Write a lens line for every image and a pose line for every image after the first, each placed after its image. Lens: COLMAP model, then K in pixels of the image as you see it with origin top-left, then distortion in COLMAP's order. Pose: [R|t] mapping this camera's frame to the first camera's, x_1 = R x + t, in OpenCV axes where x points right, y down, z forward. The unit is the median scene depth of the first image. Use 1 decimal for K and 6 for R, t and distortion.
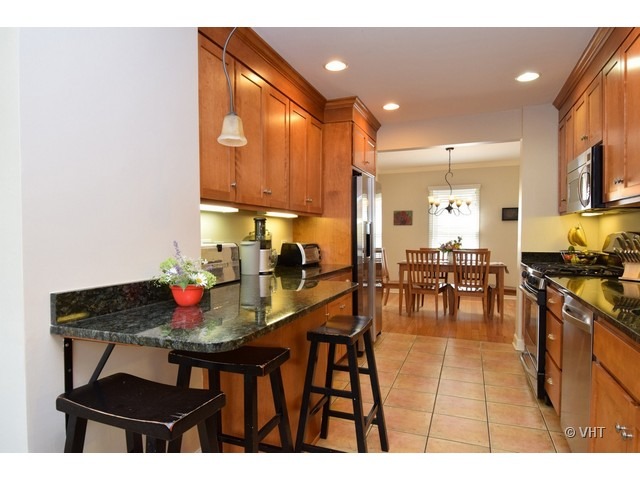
lens RADIAL K [[404.1, 0, 318.8], [0, 404.1, 239.0], [0, 0, 1]] dist [0.003585, -0.000401]
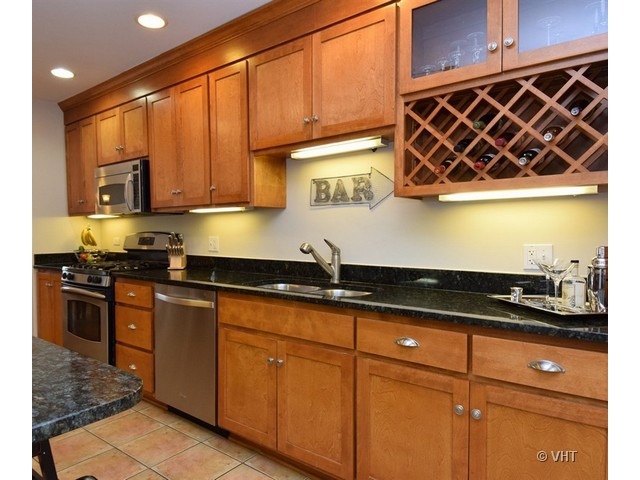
lens RADIAL K [[404.1, 0, 318.0], [0, 404.1, 241.2], [0, 0, 1]] dist [0.003585, -0.000401]
pose [[0.275379, -0.026999, 0.960956, -1.429074], [0.024598, 0.999476, 0.021032, -0.012793], [-0.961021, 0.017846, 0.275899, 0.858138]]
